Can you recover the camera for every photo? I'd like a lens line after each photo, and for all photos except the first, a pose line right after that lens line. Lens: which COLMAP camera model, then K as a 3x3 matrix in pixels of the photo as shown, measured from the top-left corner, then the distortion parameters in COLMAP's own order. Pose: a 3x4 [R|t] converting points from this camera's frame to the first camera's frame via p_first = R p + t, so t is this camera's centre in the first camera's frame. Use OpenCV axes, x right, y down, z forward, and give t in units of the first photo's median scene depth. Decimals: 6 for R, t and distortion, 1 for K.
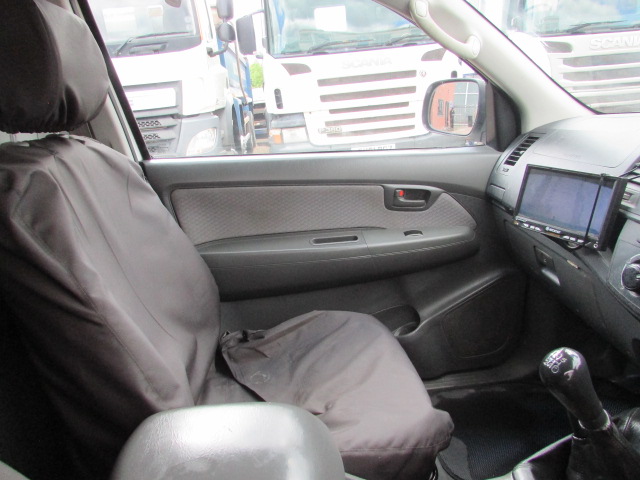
lens RADIAL K [[463.8, 0, 318.8], [0, 463.8, 242.7], [0, 0, 1]] dist [-0.024602, 0.006990]
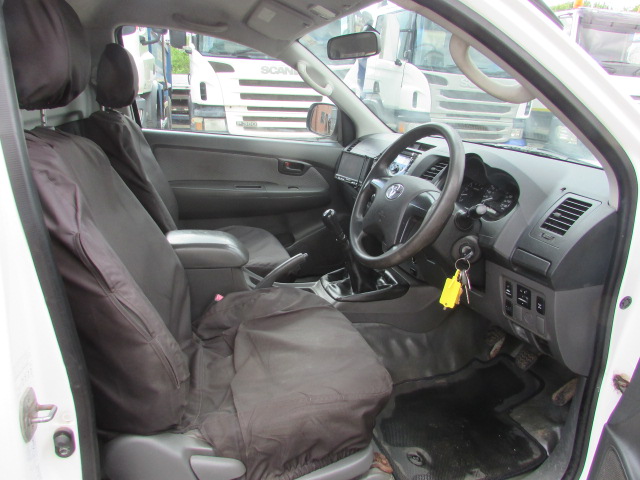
lens RADIAL K [[463.8, 0, 322.6], [0, 463.8, 238.7], [0, 0, 1]] dist [-0.024602, 0.006990]
pose [[0.975773, 0.073009, 0.206244, -0.008169], [-0.072116, 0.997326, -0.011853, 0.042248], [-0.206558, -0.003307, 0.978429, -0.169789]]
